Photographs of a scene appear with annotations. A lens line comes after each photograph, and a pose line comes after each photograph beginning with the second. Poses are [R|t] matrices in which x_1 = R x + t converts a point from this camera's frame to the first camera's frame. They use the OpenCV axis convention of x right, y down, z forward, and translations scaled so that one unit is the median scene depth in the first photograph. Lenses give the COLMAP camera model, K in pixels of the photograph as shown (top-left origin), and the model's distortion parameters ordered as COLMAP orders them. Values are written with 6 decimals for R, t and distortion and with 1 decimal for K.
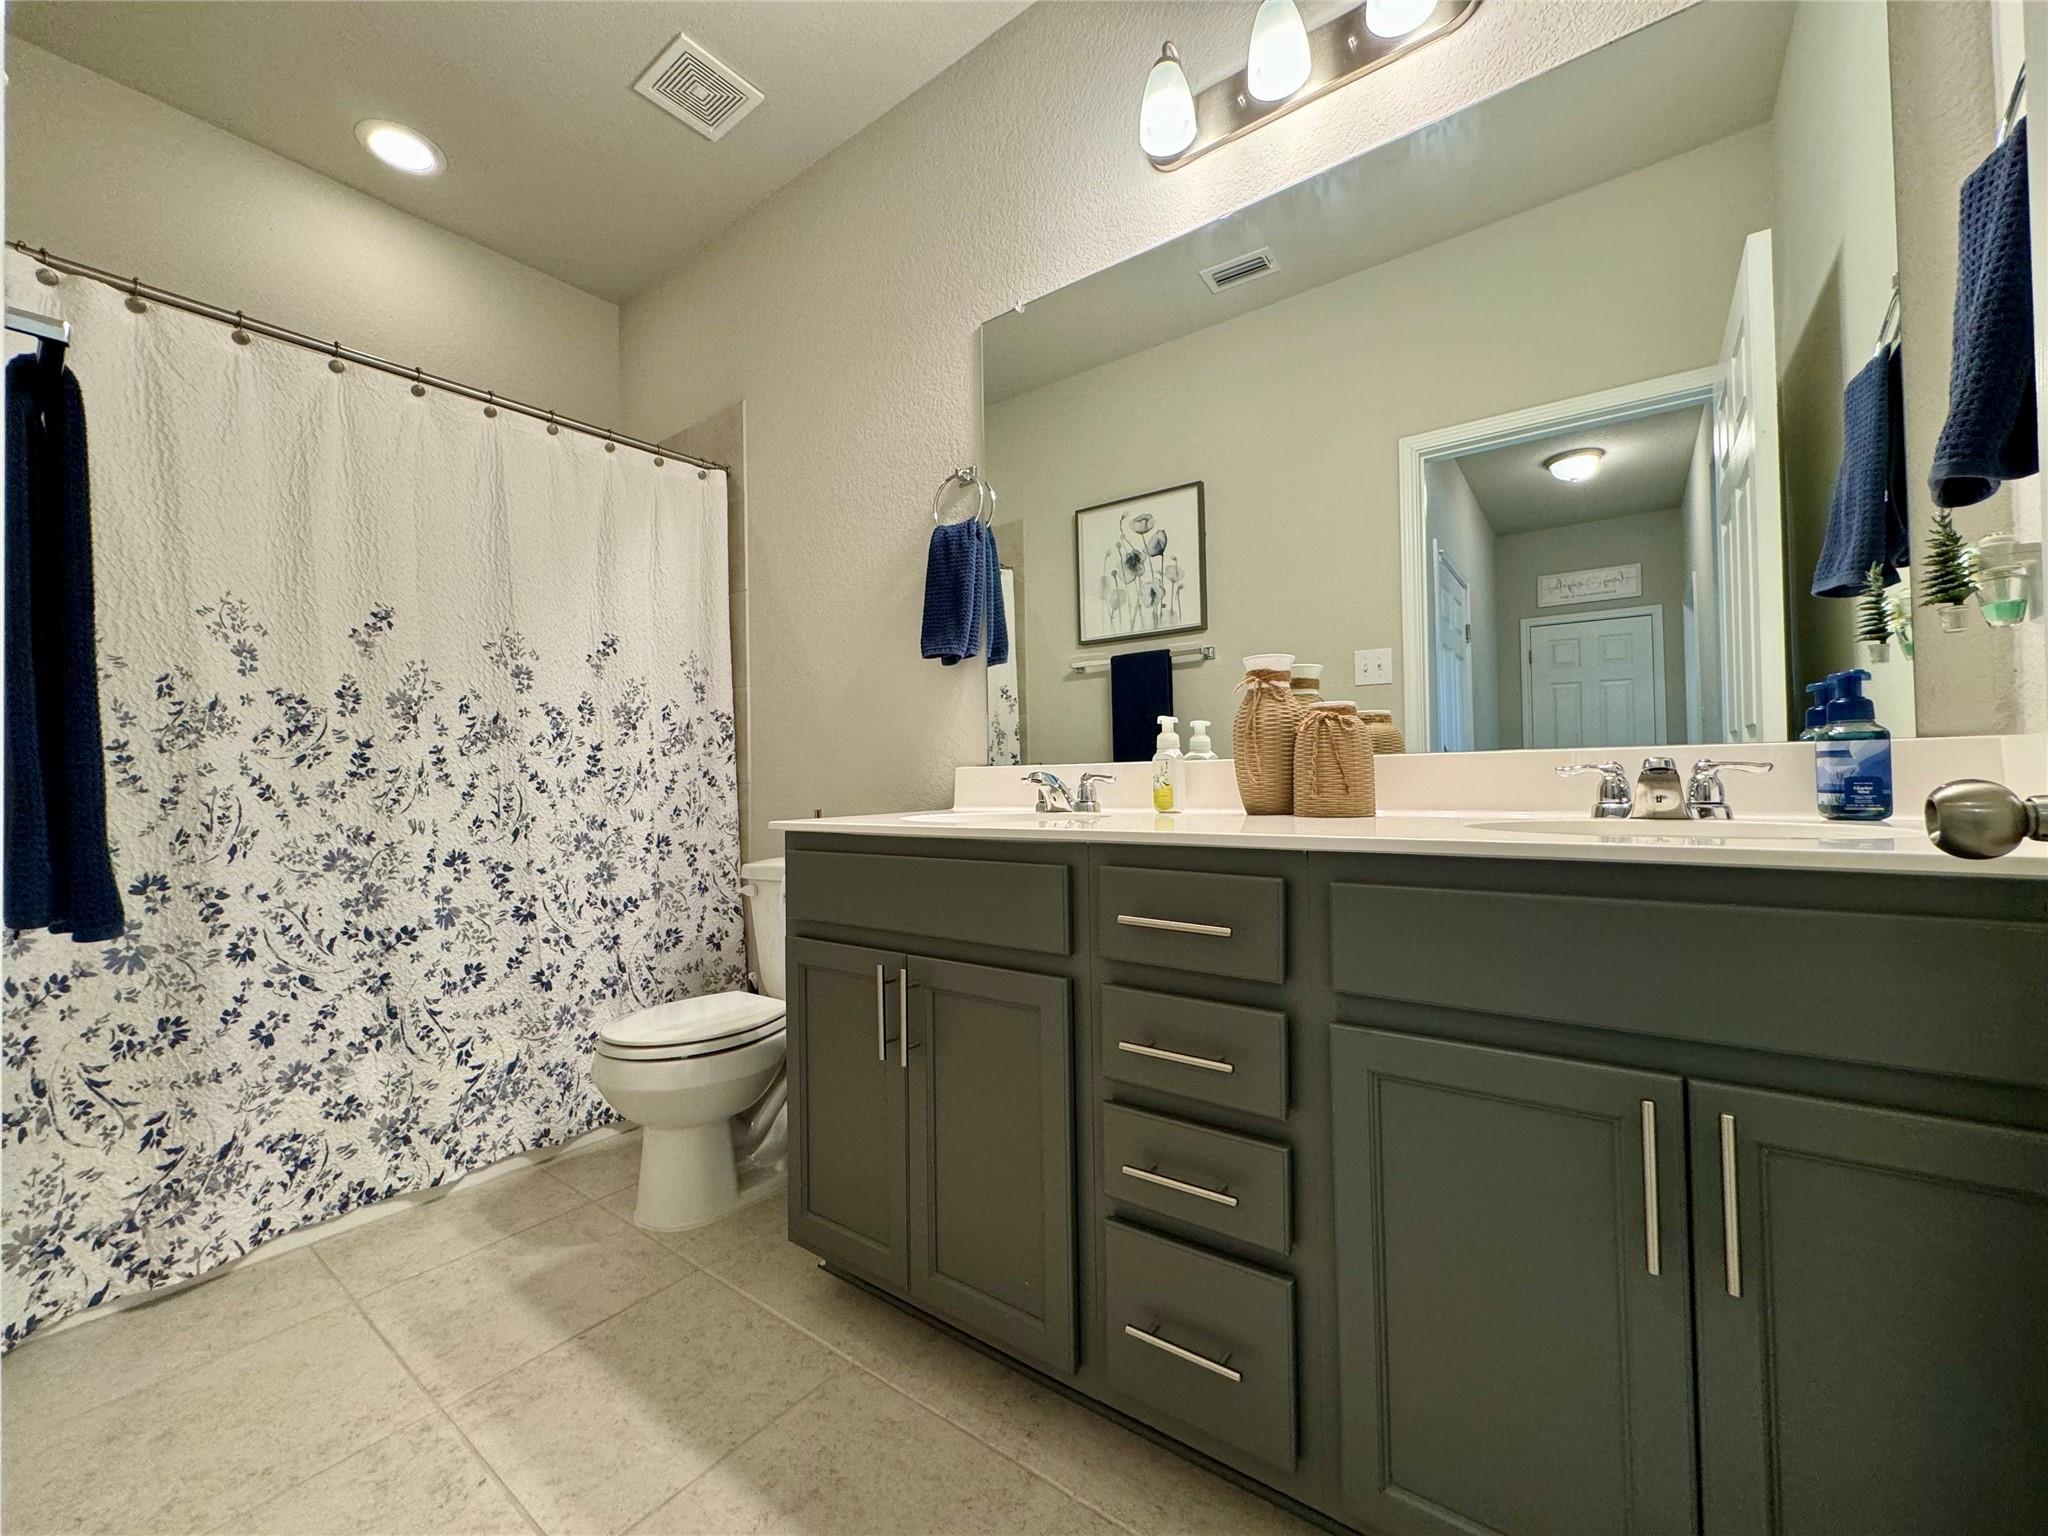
lens RADIAL K [[818.9, 0, 1019.6], [0, 818.9, 765.2], [0, 0, 1]] dist [0.000345, 0.000153]
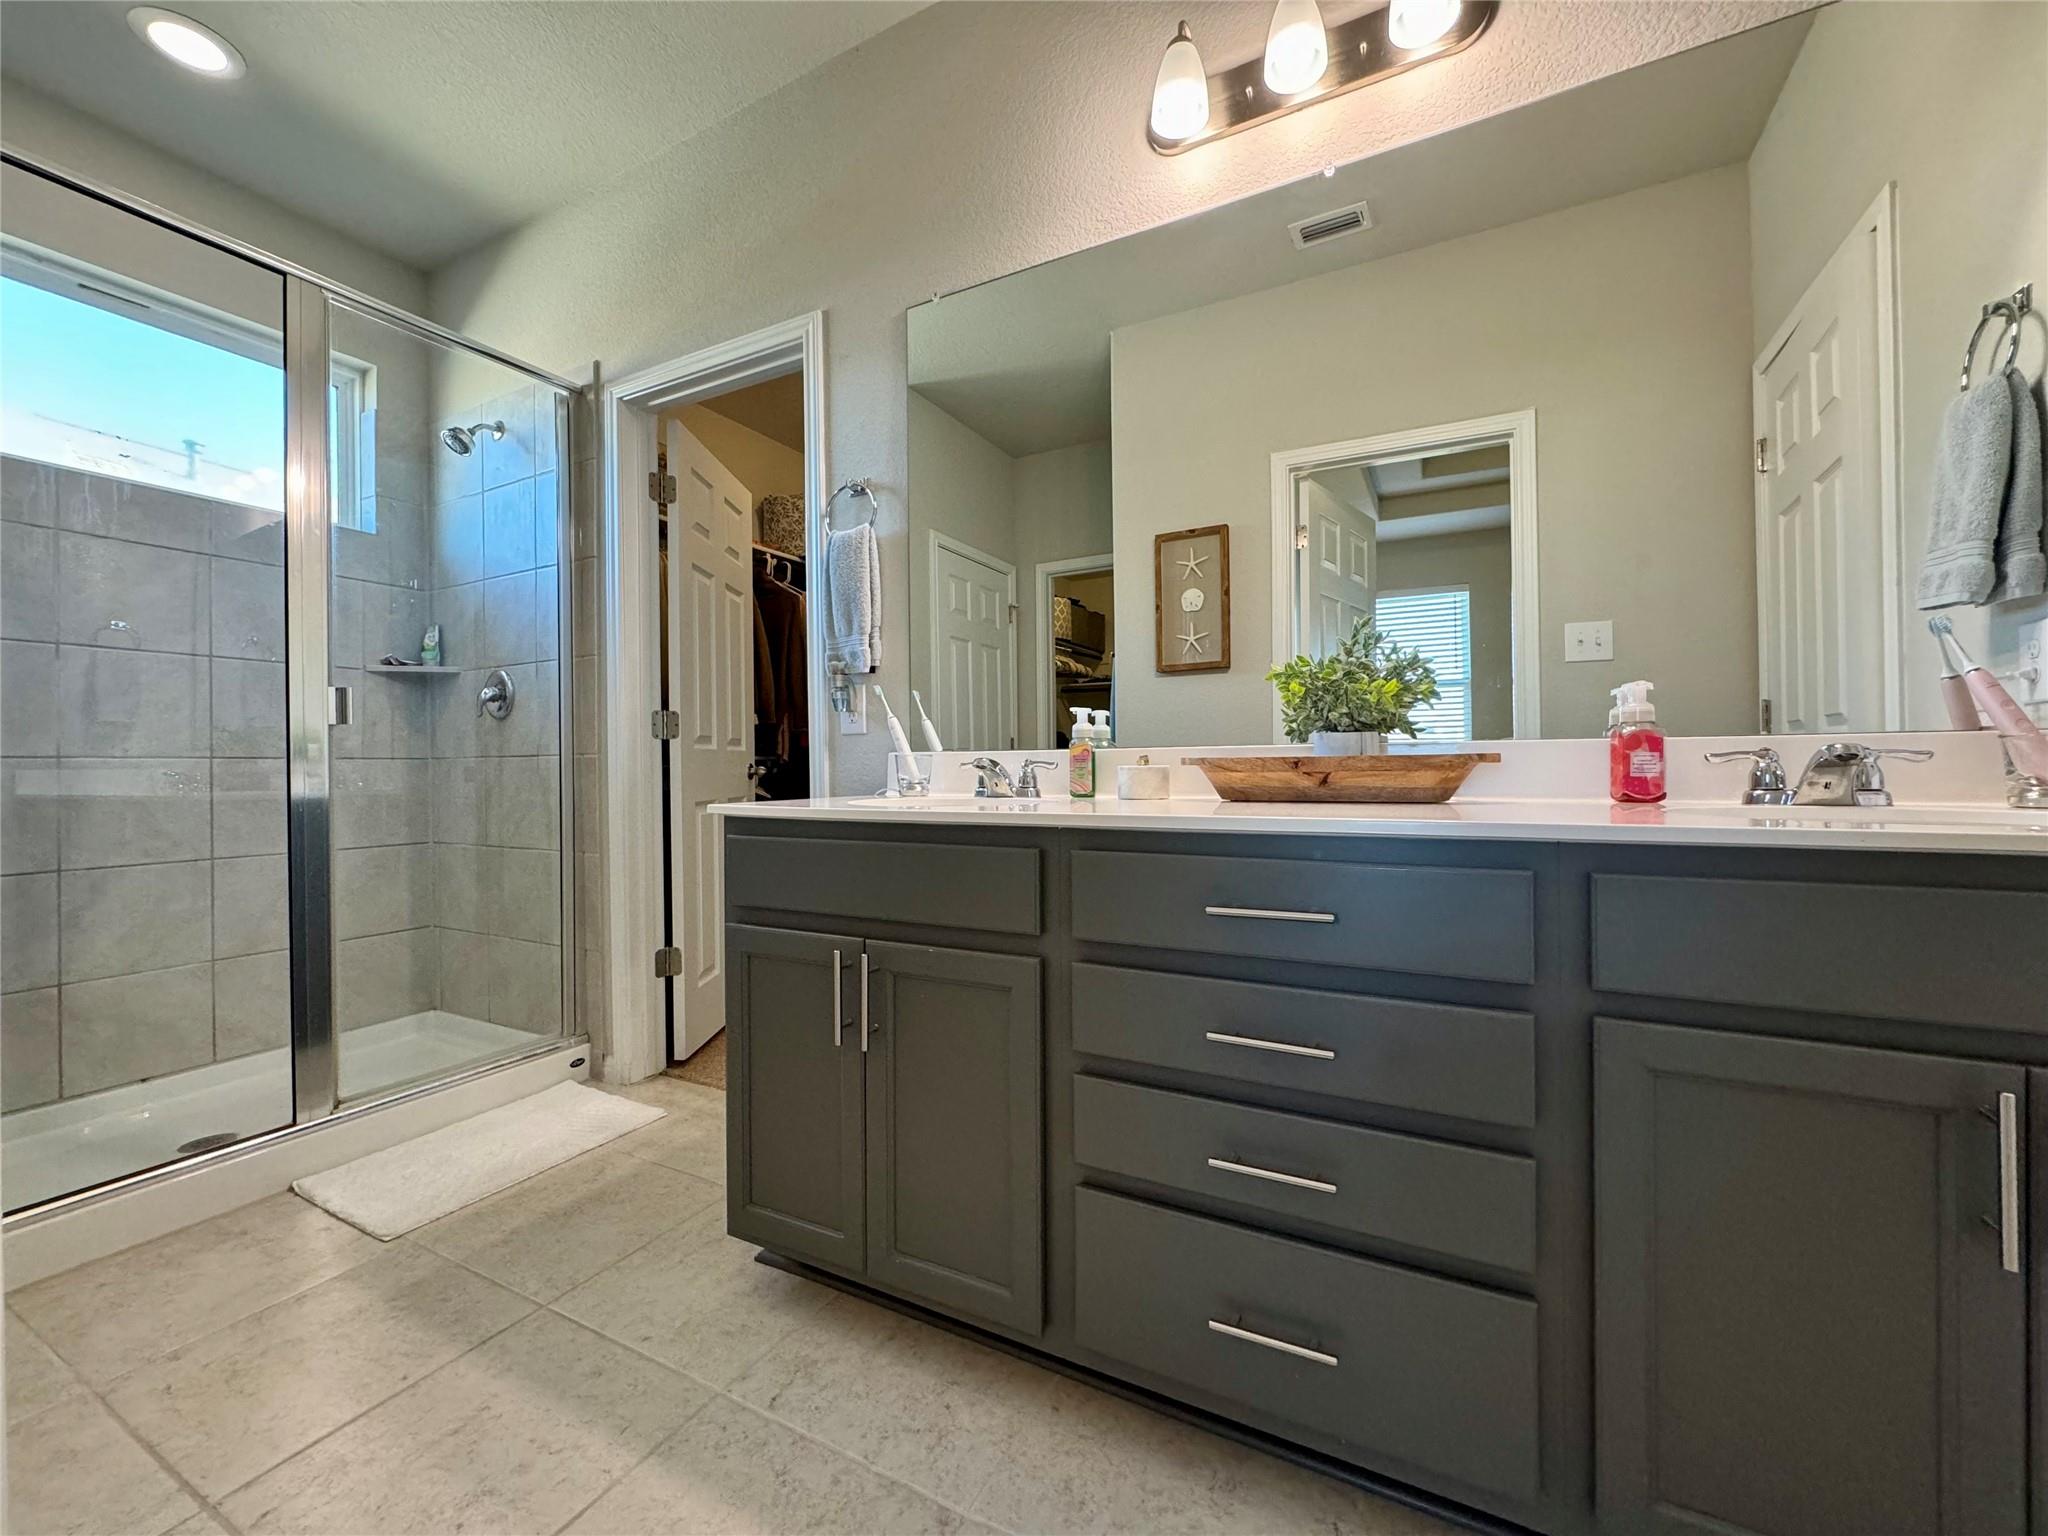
lens RADIAL K [[742.2, 0, 1028.5], [0, 742.2, 777.1], [0, 0, 1]] dist [0.023544, -0.009269]
pose [[0.982279, 0.004165, 0.187376, -0.126355], [-0.010222, 0.999456, 0.031369, 0.003415], [-0.187143, -0.032729, 0.981787, 0.086949]]
